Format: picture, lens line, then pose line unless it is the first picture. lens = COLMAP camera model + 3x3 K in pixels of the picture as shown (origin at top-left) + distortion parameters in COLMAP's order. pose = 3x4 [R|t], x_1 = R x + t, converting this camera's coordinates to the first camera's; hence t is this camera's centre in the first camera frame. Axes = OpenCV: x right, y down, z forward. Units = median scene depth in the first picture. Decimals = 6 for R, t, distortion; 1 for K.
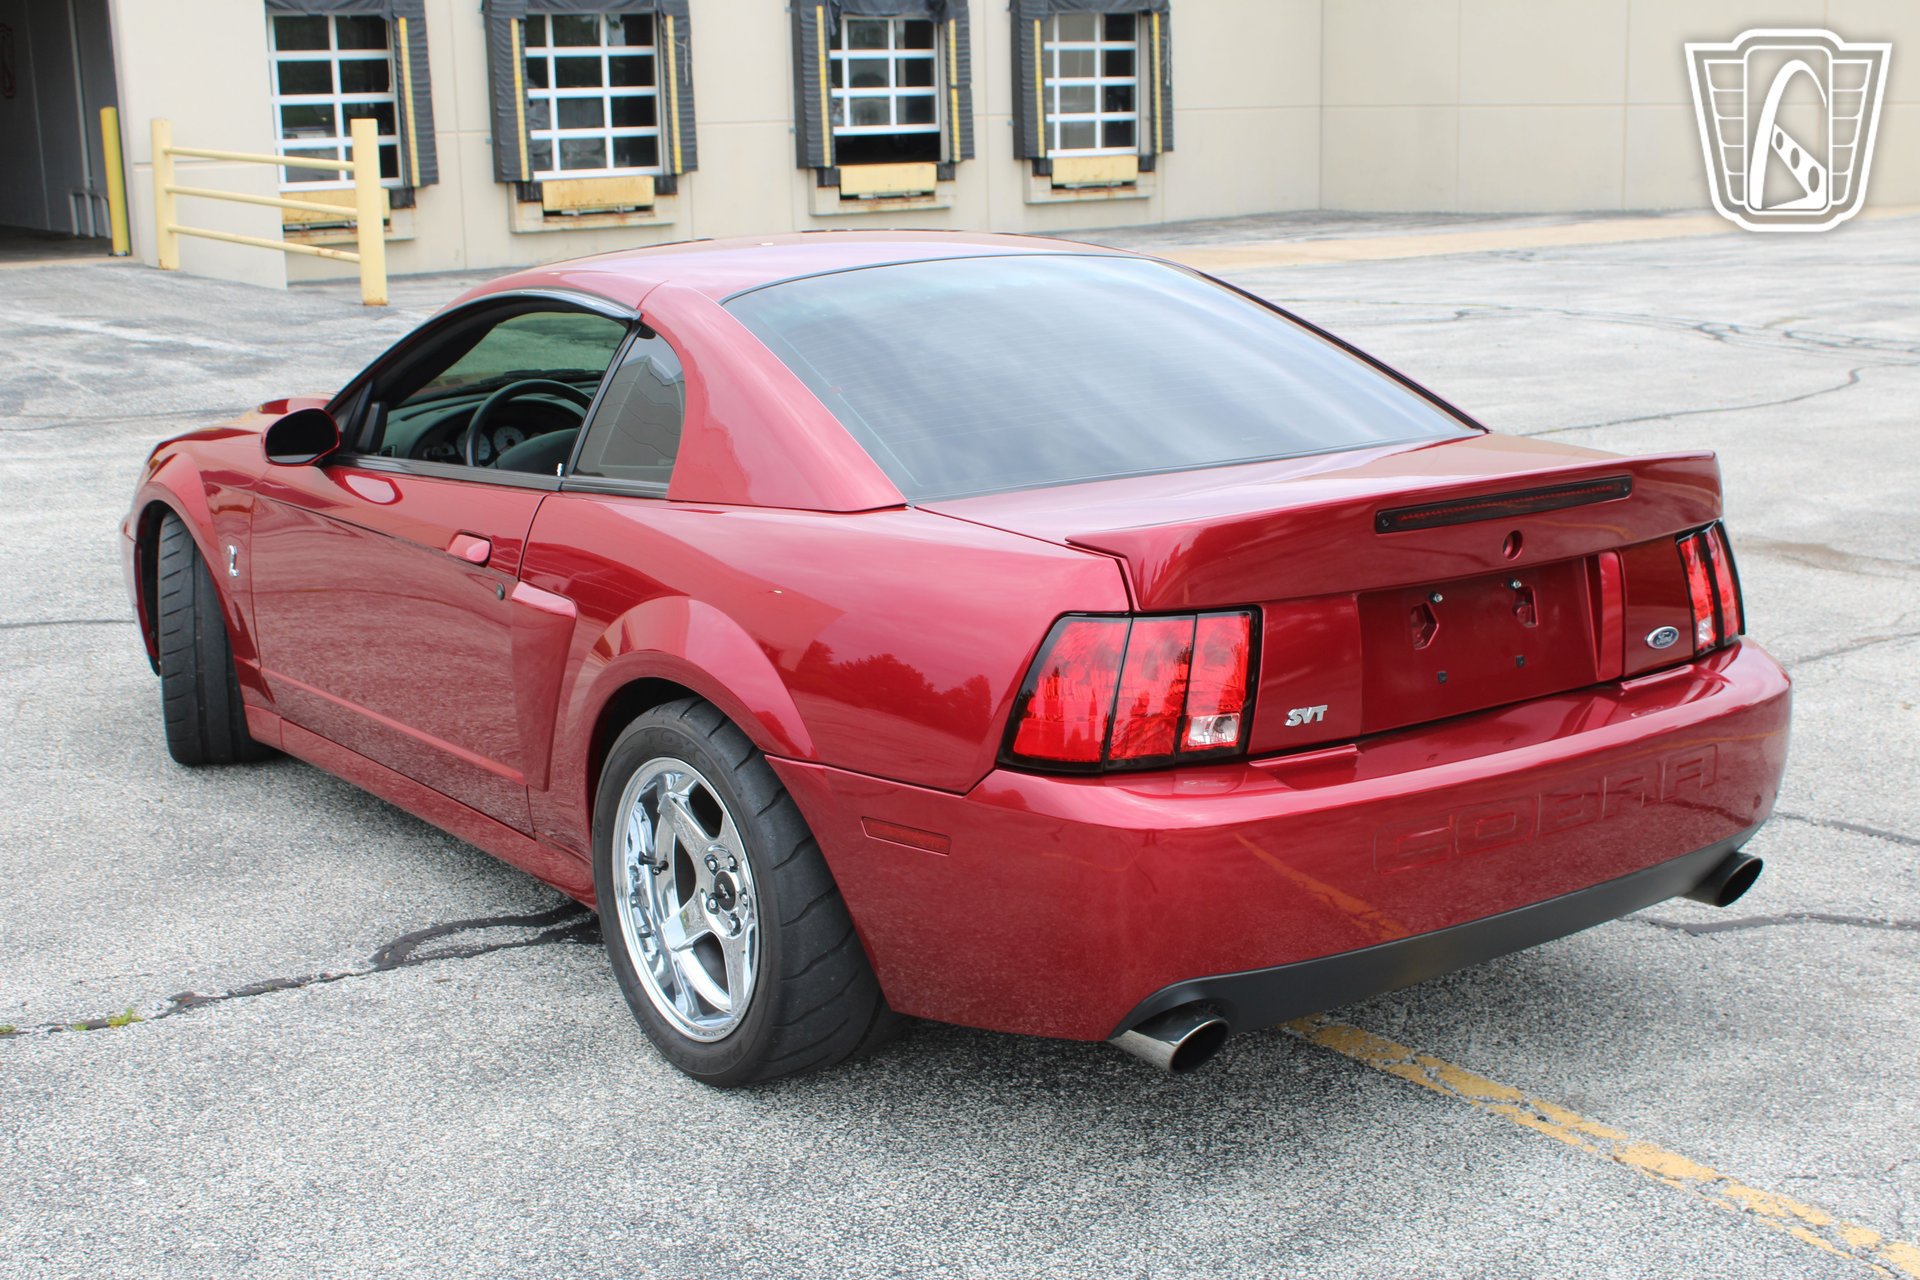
lens RADIAL K [[2565.1, 0, 960.0], [0, 2565.1, 640.0], [0, 0, 1]] dist [-0.052005, 0.039331]
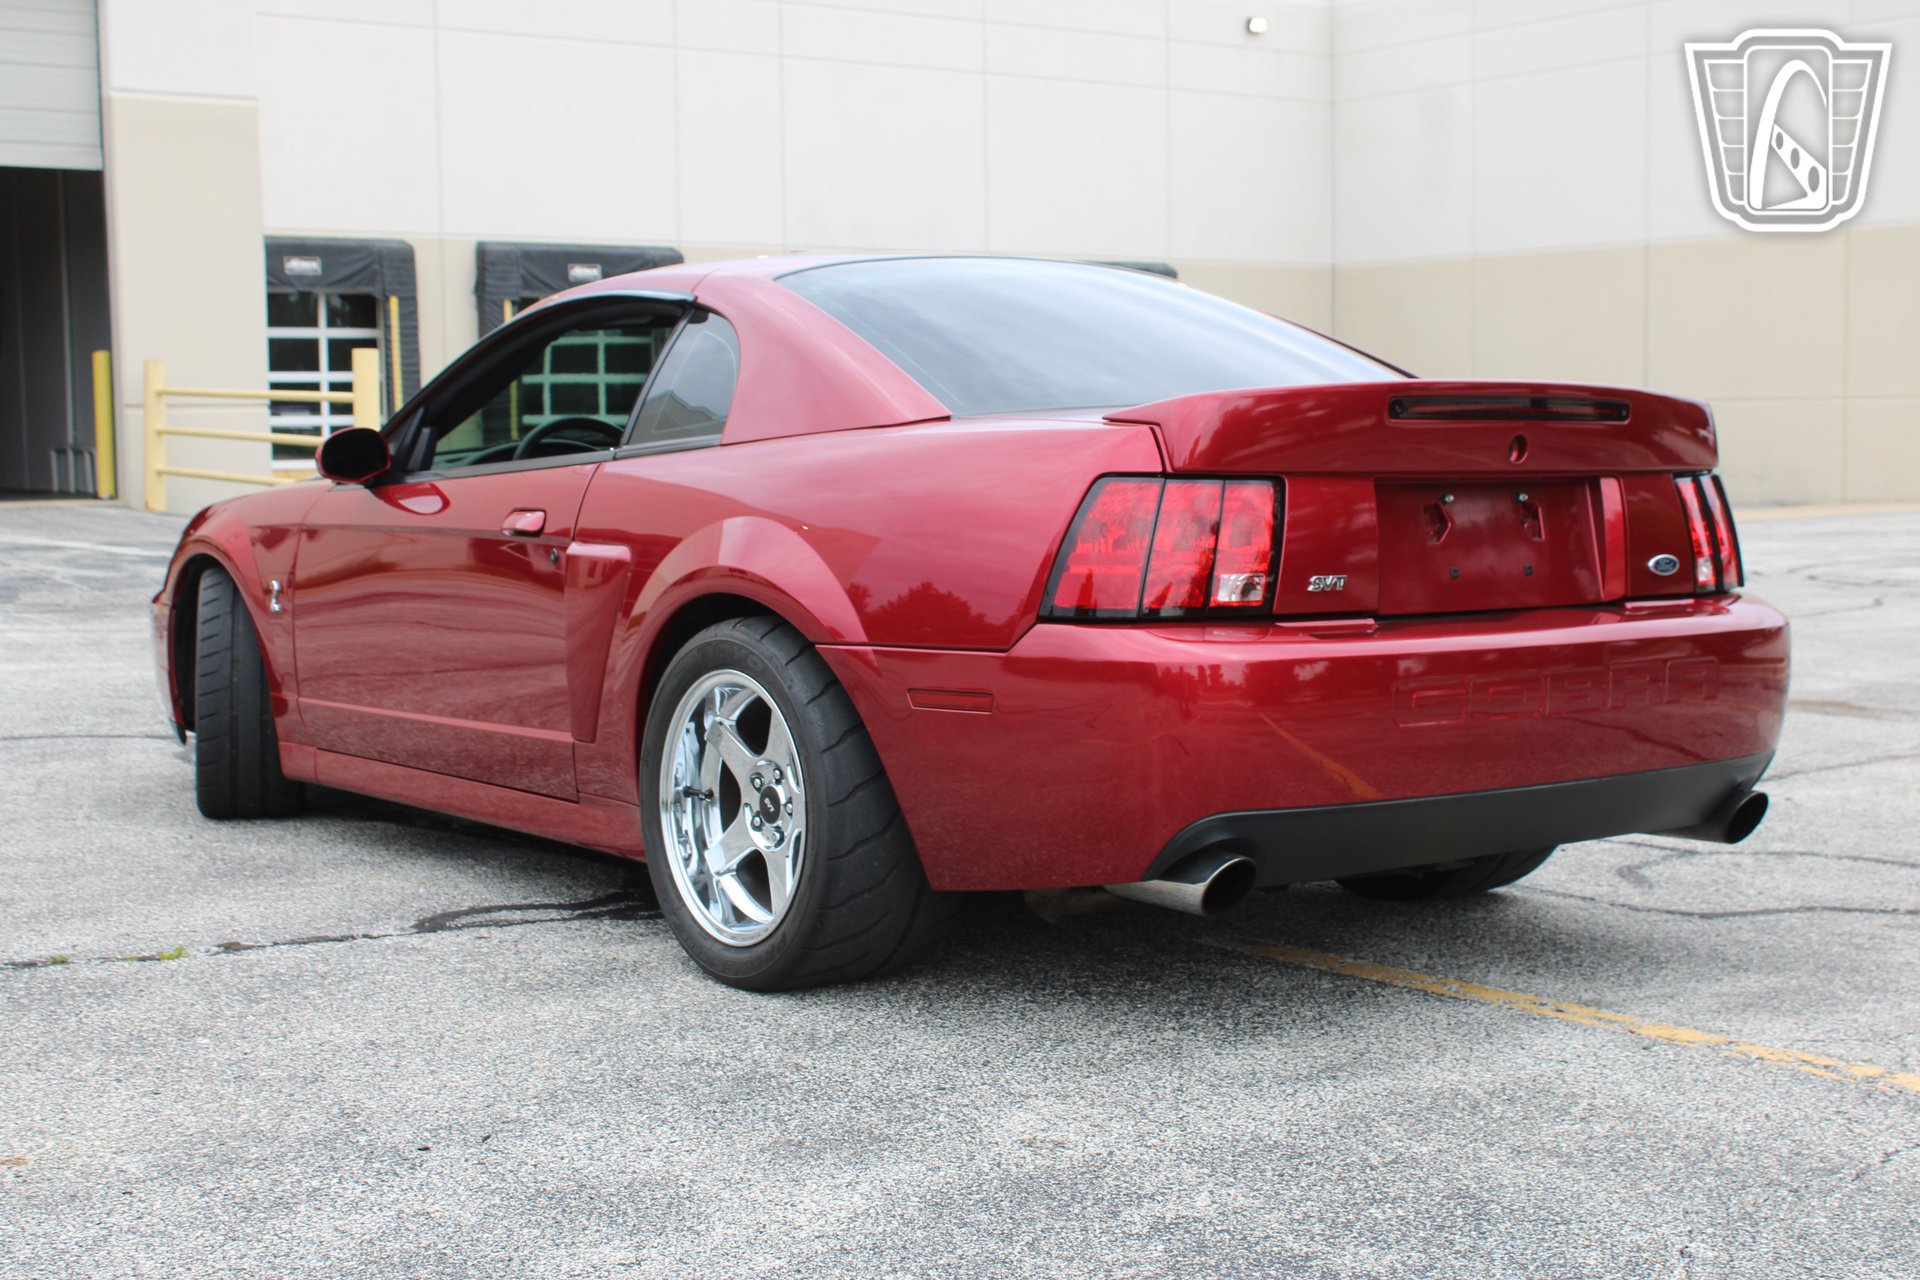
lens RADIAL K [[2741.5, 0, 960.0], [0, 2741.5, 640.0], [0, 0, 1]] dist [-0.037514, 0.017754]
pose [[0.999953, 0.009238, 0.003094, -0.018239], [-0.008698, 0.989585, -0.143685, 0.186853], [-0.004389, 0.143652, 0.989619, -0.107988]]
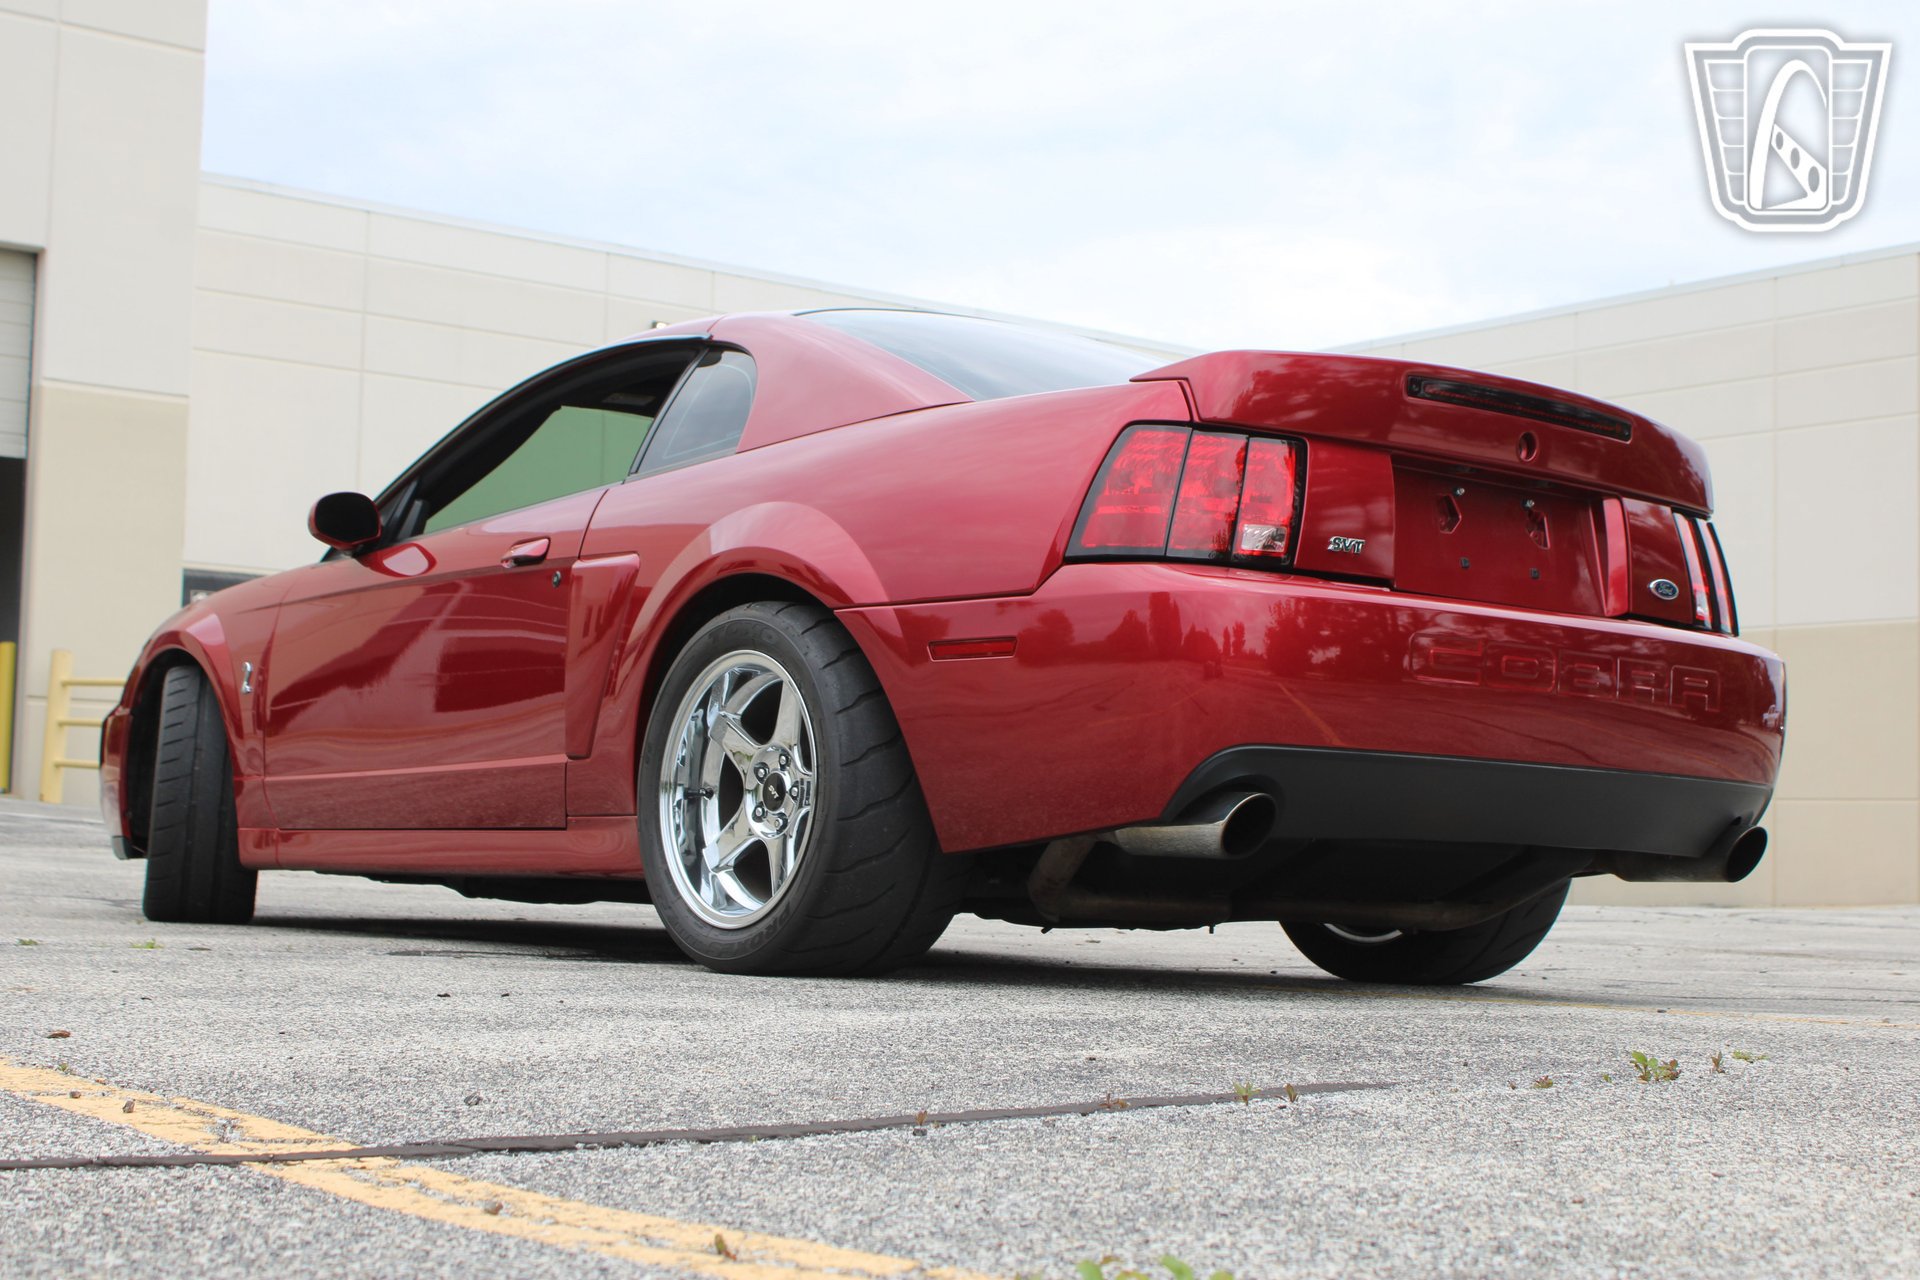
lens RADIAL K [[2838.3, 0, 953.4], [0, 2838.3, 609.2], [0, 0, 1]] dist [-0.029990, 0.005362]
pose [[0.998131, 0.050569, 0.034305, -0.061183], [-0.037190, 0.948164, -0.315599, 0.378092], [-0.048486, 0.313734, 0.948272, -0.108212]]
